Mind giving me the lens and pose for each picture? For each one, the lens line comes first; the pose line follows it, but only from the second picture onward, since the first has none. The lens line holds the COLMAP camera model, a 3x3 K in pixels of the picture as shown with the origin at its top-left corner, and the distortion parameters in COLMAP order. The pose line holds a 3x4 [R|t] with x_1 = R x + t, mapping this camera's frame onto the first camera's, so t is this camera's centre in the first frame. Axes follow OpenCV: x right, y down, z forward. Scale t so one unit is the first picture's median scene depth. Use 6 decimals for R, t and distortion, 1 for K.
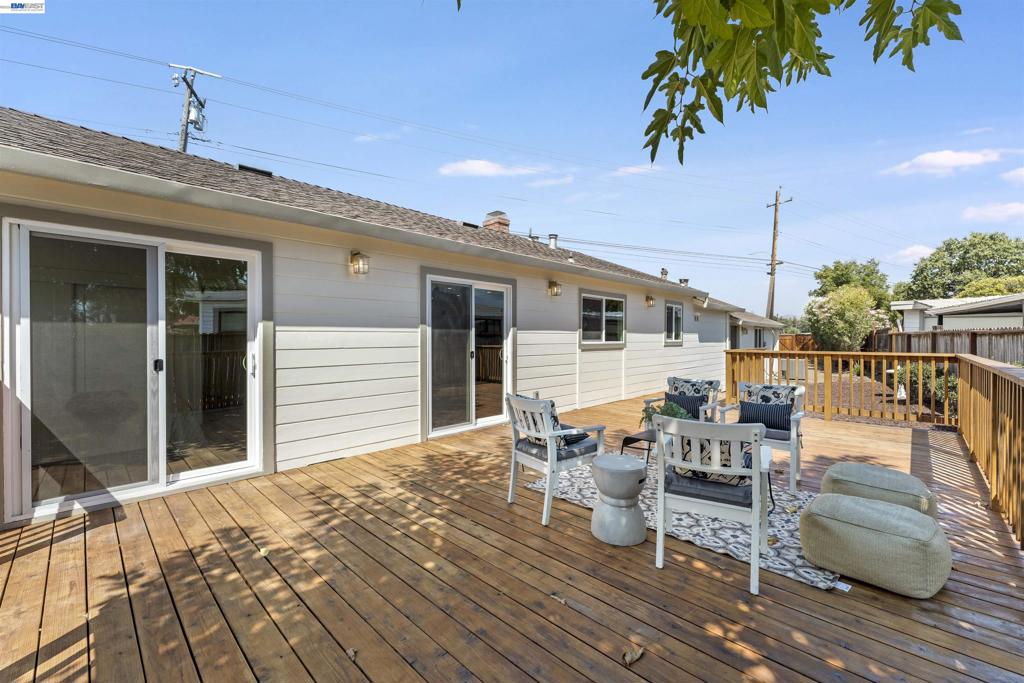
lens RADIAL K [[417.5, 0, 512.0], [0, 417.5, 341.5], [0, 0, 1]] dist [-0.000204, 0.000161]
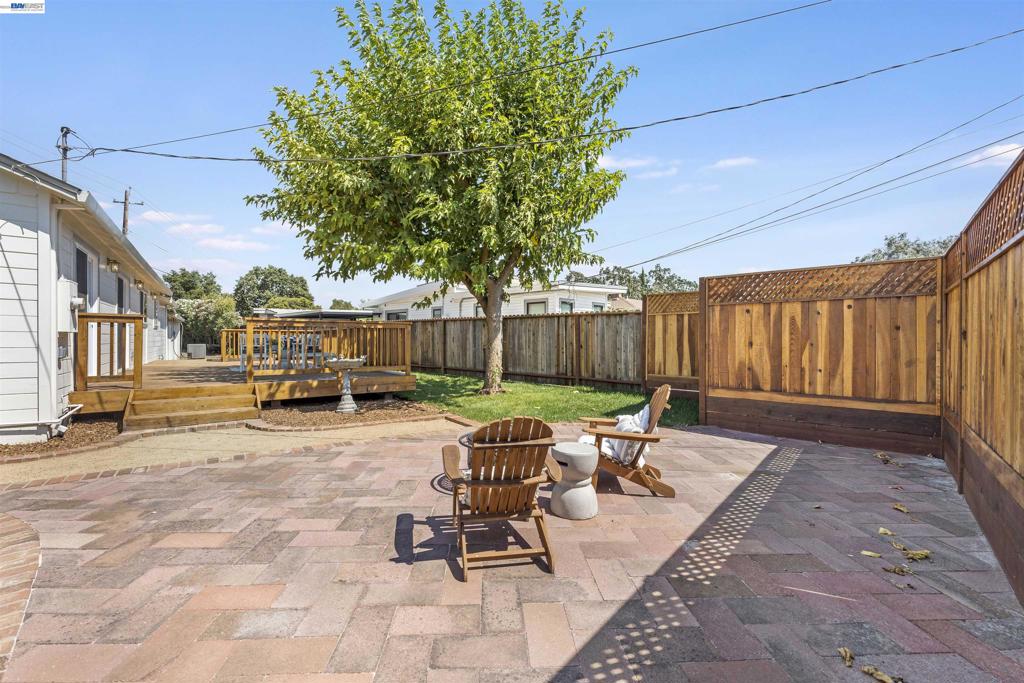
lens RADIAL K [[417.5, 0, 512.0], [0, 417.5, 341.5], [0, 0, 1]] dist [-0.000204, 0.000161]
pose [[0.173727, -0.002322, 0.984791, -0.824470], [0.006062, 0.999981, 0.001288, 0.060683], [-0.984775, 0.005746, 0.173738, -0.424657]]
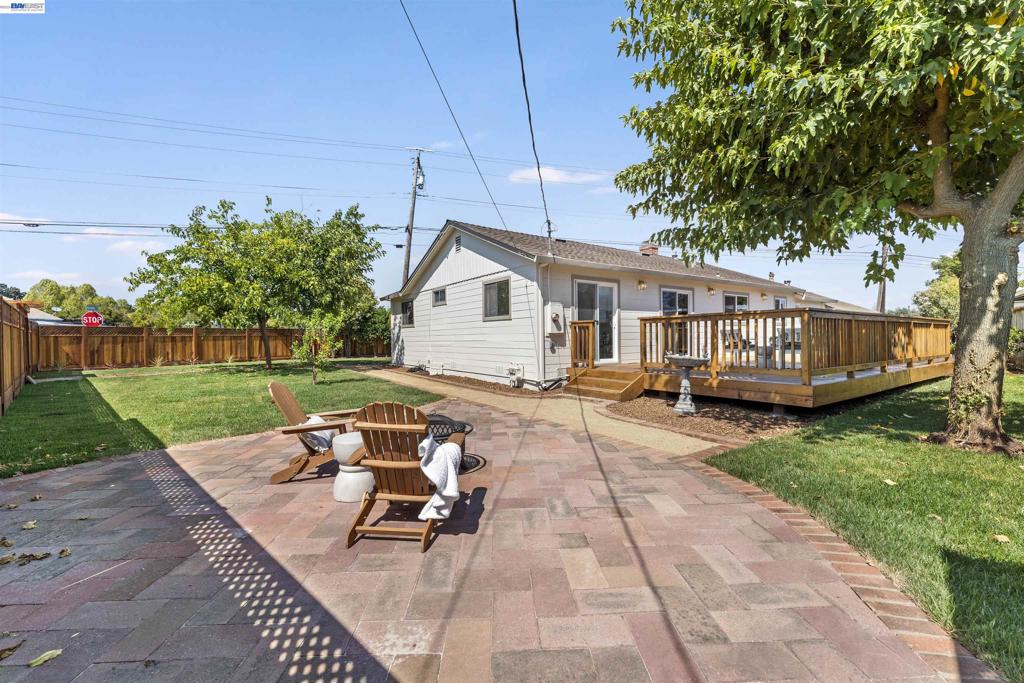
lens RADIAL K [[417.5, 0, 512.0], [0, 417.5, 341.5], [0, 0, 1]] dist [-0.000204, 0.000161]
pose [[0.980949, -0.009469, -0.194037, -0.297868], [0.009440, 0.999955, -0.001078, 0.065834], [0.194038, -0.000774, 0.980994, -0.733921]]
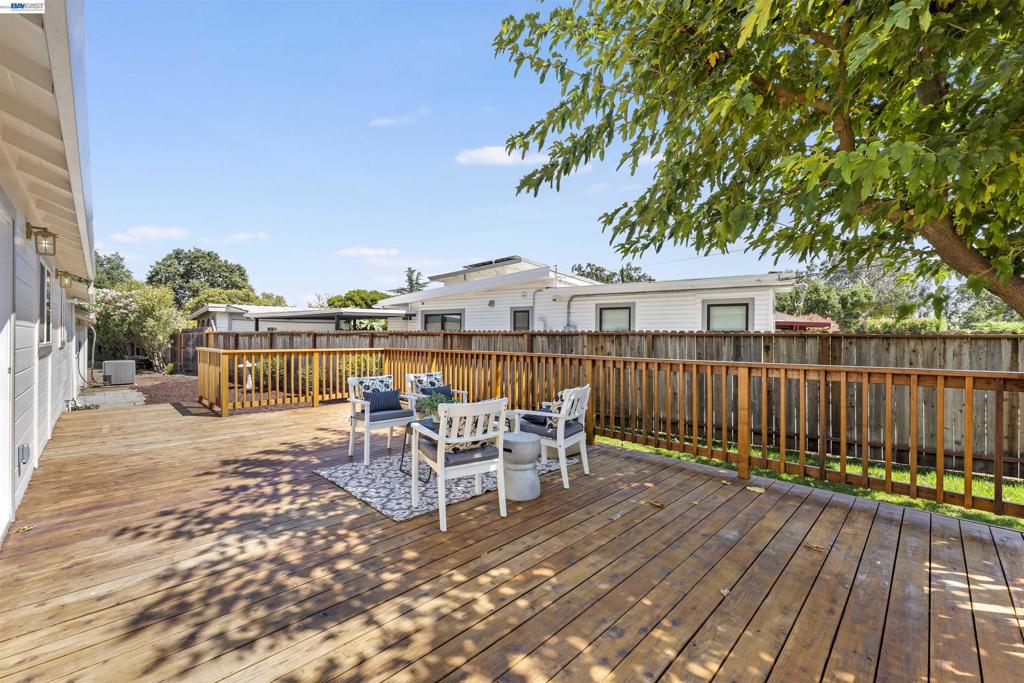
lens RADIAL K [[419.6, 0, 512.0], [0, 419.6, 341.5], [0, 0, 1]] dist [0.011491, 0.000031]
pose [[0.024163, -0.008271, 0.999674, -0.295904], [0.003565, 0.999960, 0.008187, -0.003584], [-0.999702, 0.003366, 0.024192, 0.287803]]
